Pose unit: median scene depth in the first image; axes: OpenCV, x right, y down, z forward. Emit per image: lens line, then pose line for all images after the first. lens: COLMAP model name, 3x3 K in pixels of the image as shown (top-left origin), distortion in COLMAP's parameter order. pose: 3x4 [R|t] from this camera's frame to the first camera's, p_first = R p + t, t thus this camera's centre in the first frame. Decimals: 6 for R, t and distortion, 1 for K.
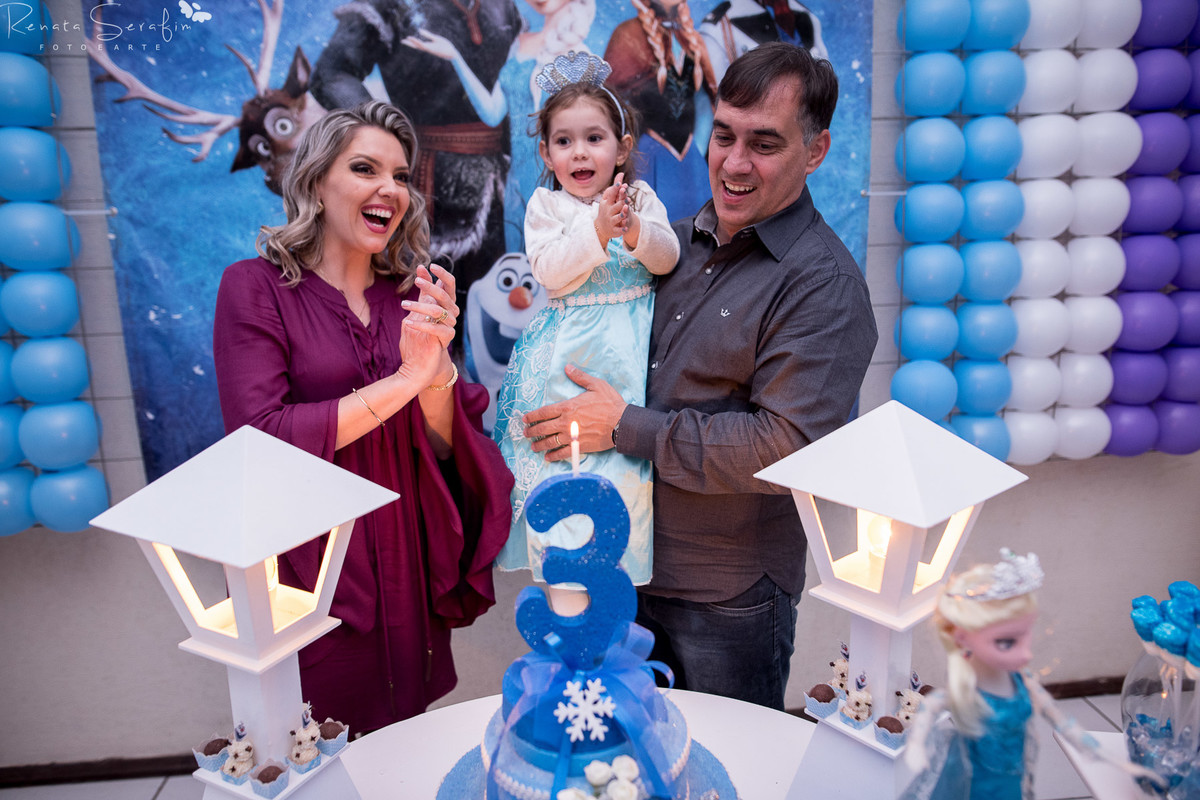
lens RADIAL K [[826.6, 0, 596.2], [0, 826.6, 396.9], [0, 0, 1]] dist [-0.048024, 0.043728]
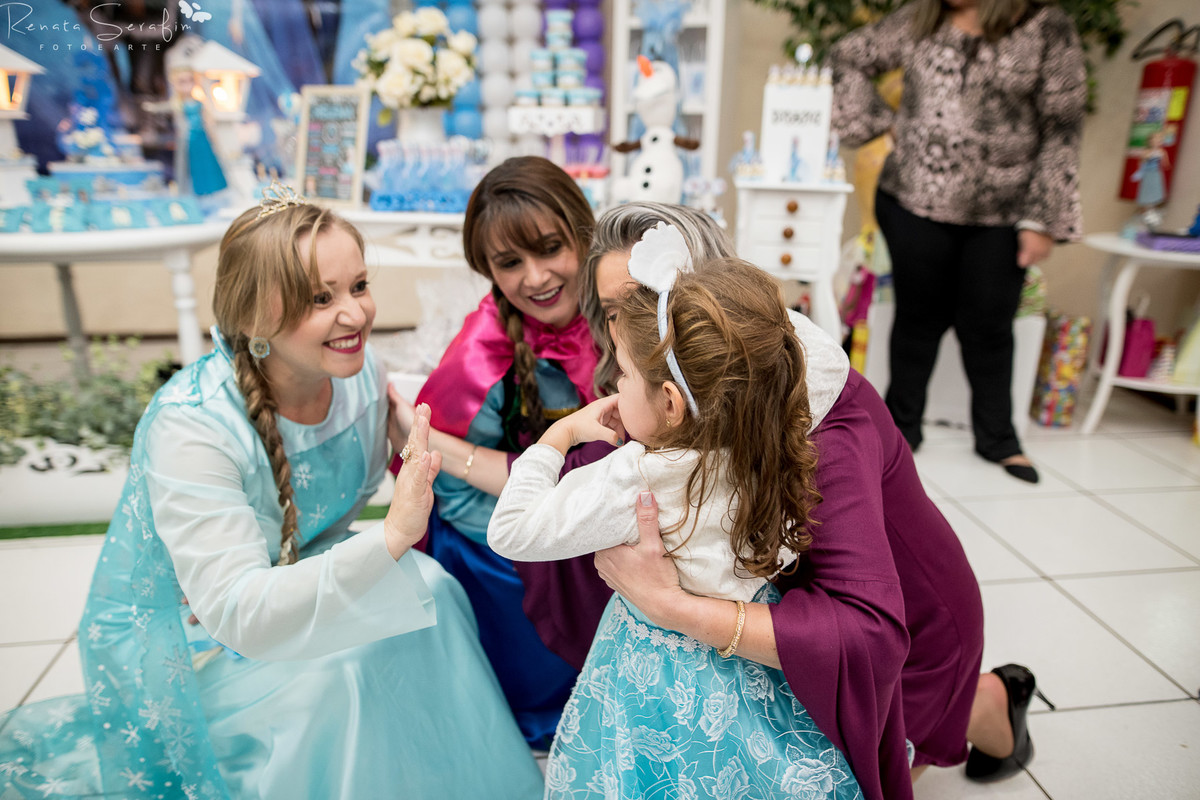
lens RADIAL K [[826.6, 0, 597.8], [0, 826.6, 394.0], [0, 0, 1]] dist [-0.048024, 0.043728]
pose [[0.998370, 0.010065, 0.056175, 0.763218], [-0.015388, 0.995346, 0.095132, 0.466812], [-0.054956, -0.095841, 0.993878, -1.021887]]
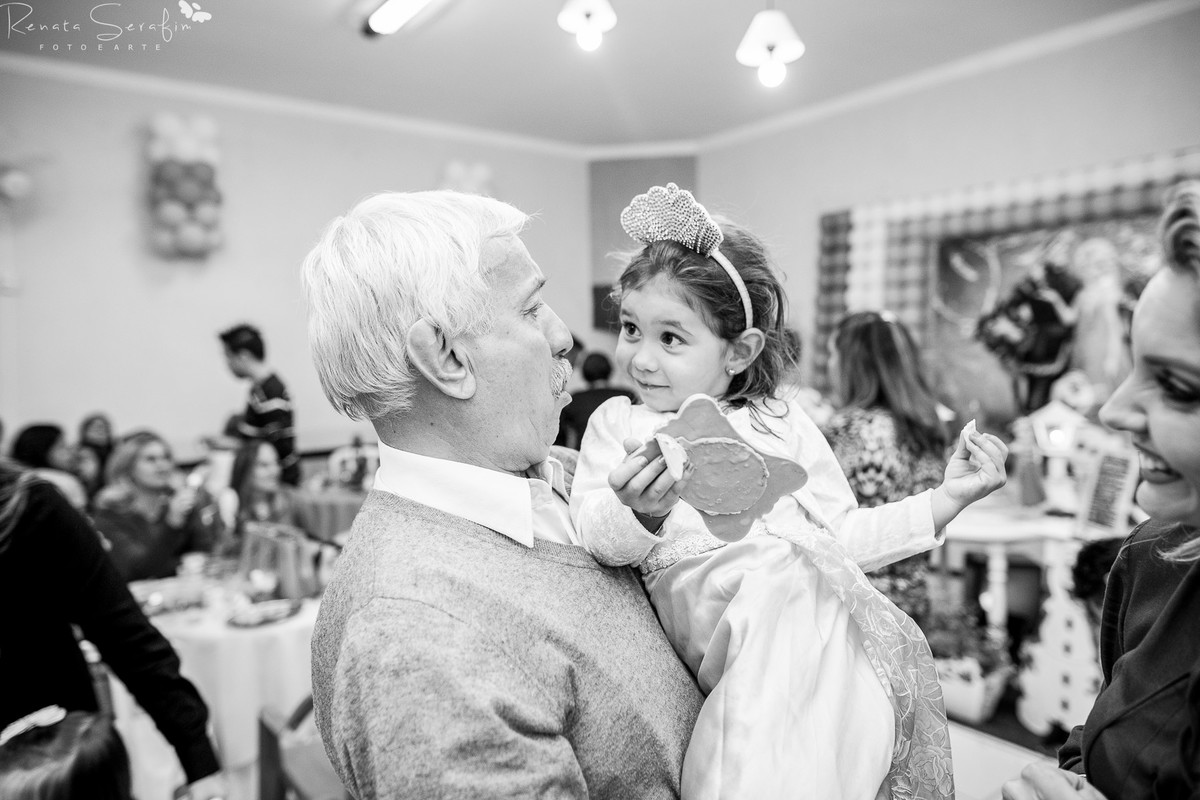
lens RADIAL K [[826.6, 0, 588.4], [0, 826.6, 400.6], [0, 0, 1]] dist [-0.048024, 0.043728]
pose [[0.517808, 0.055570, -0.853690, 1.326277], [-0.183054, 0.981973, -0.047112, 0.313627], [0.835683, 0.180667, 0.518646, -1.590348]]
